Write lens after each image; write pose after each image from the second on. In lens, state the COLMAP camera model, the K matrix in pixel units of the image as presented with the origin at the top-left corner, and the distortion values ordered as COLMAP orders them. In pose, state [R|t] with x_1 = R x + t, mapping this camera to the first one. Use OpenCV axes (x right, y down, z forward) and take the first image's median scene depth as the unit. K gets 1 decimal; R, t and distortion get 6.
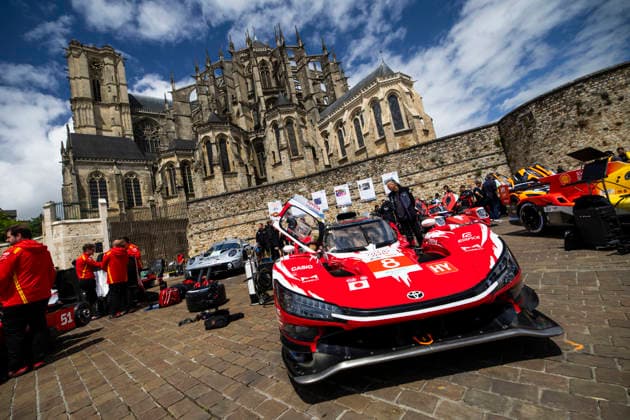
lens RADIAL K [[274.5, 0, 315.0], [0, 274.5, 210.0], [0, 0, 1]] dist [0.001855, -0.000272]
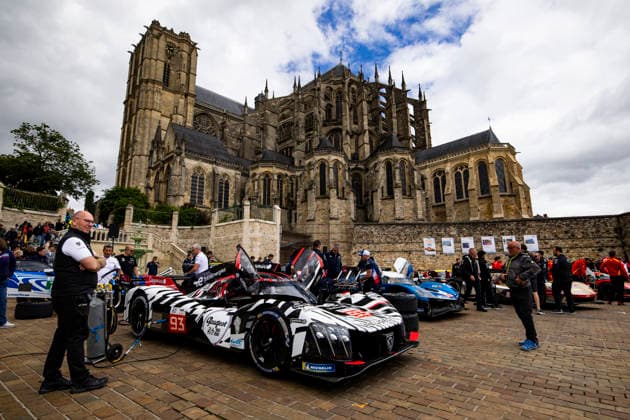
lens RADIAL K [[345.4, 0, 324.5], [0, 345.4, 200.6], [0, 0, 1]] dist [0.000860, 0.000410]
pose [[0.976732, 0.203963, 0.066288, -0.467002], [-0.193980, 0.972007, -0.132571, 0.063150], [-0.091472, 0.116628, 0.988954, -0.302320]]
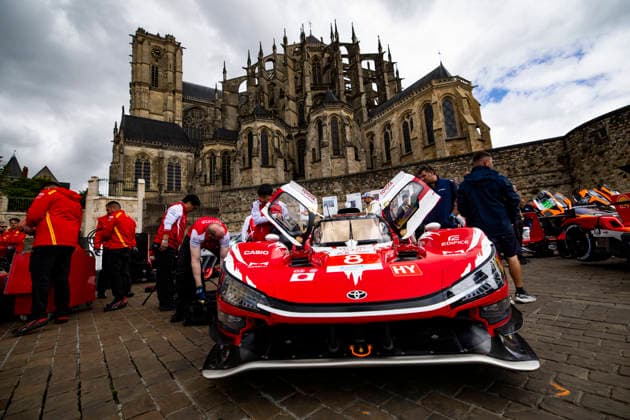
lens RADIAL K [[288.9, 0, 325.2], [0, 288.9, 205.0], [0, 0, 1]] dist [-0.006493, 0.000070]
pose [[0.988620, 0.107700, -0.105026, 0.014993], [-0.110723, 0.993576, -0.023374, 0.003296], [0.101834, 0.034737, 0.994195, 0.005573]]
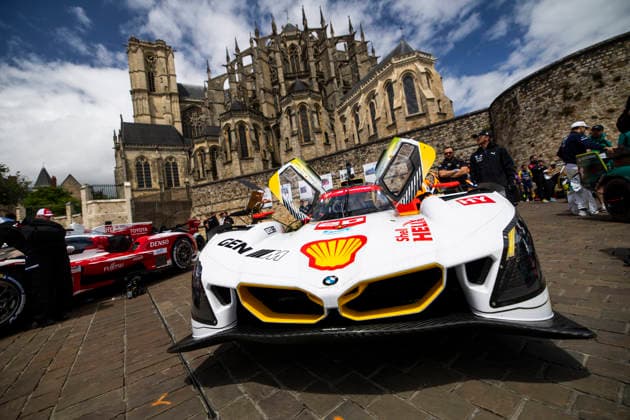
lens RADIAL K [[266.7, 0, 315.0], [0, 266.7, 210.0], [0, 0, 1]] dist [0.000743, -0.000285]
pose [[0.983685, 0.040136, -0.175363, 0.145048], [-0.027330, 0.996821, 0.074839, -0.019893], [0.177809, -0.068825, 0.981655, 0.013570]]
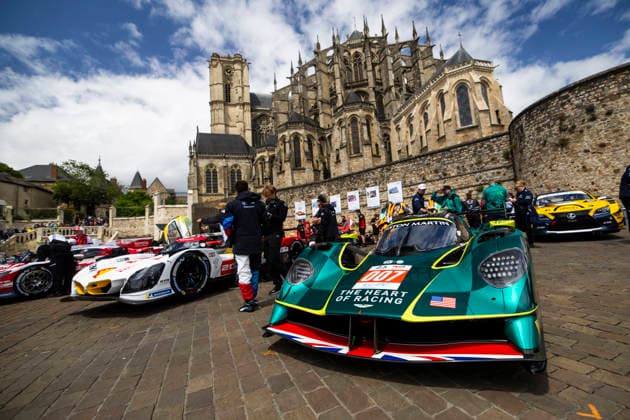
lens RADIAL K [[285.5, 0, 335.3], [0, 285.5, 209.5], [0, 0, 1]] dist [0.000711, 0.000315]
pose [[0.927375, 0.078392, -0.365828, 0.266786], [-0.060780, 0.996380, 0.059431, -0.049464], [0.369163, -0.032880, 0.928783, -0.022167]]
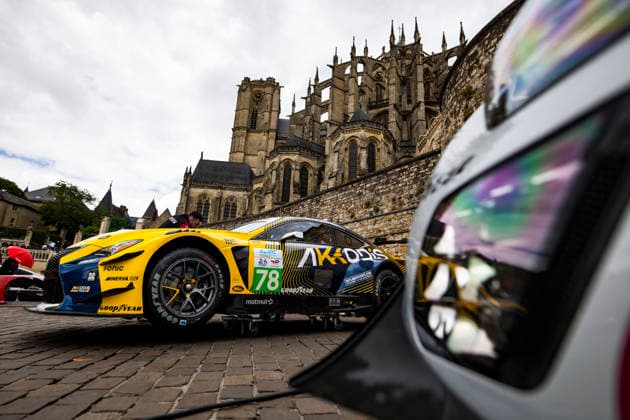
lens RADIAL K [[350.9, 0, 315.0], [0, 350.9, 210.0], [0, 0, 1]] dist [-0.003769, -0.000944]
pose [[0.794085, 0.076909, -0.602922, 0.445201], [-0.143526, 0.987636, -0.063049, -0.060177], [0.590618, 0.136601, 0.795305, 0.187630]]
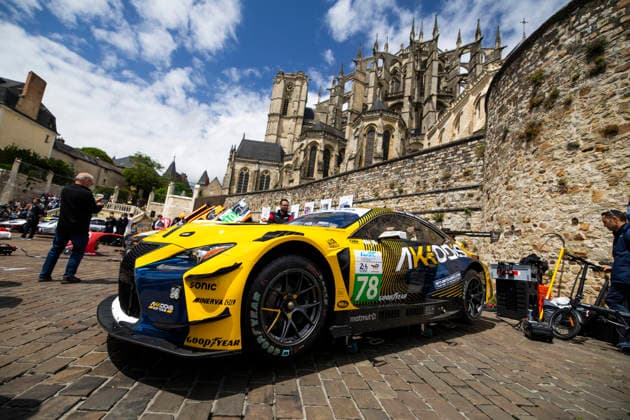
lens RADIAL K [[274.9, 0, 300.1], [0, 274.9, 215.2], [0, 0, 1]] dist [0.001210, -0.000207]
pose [[0.723707, 0.194184, -0.662224, 0.406328], [-0.199707, 0.977467, 0.068374, -0.063150], [0.660579, 0.082768, 0.746180, 0.199658]]
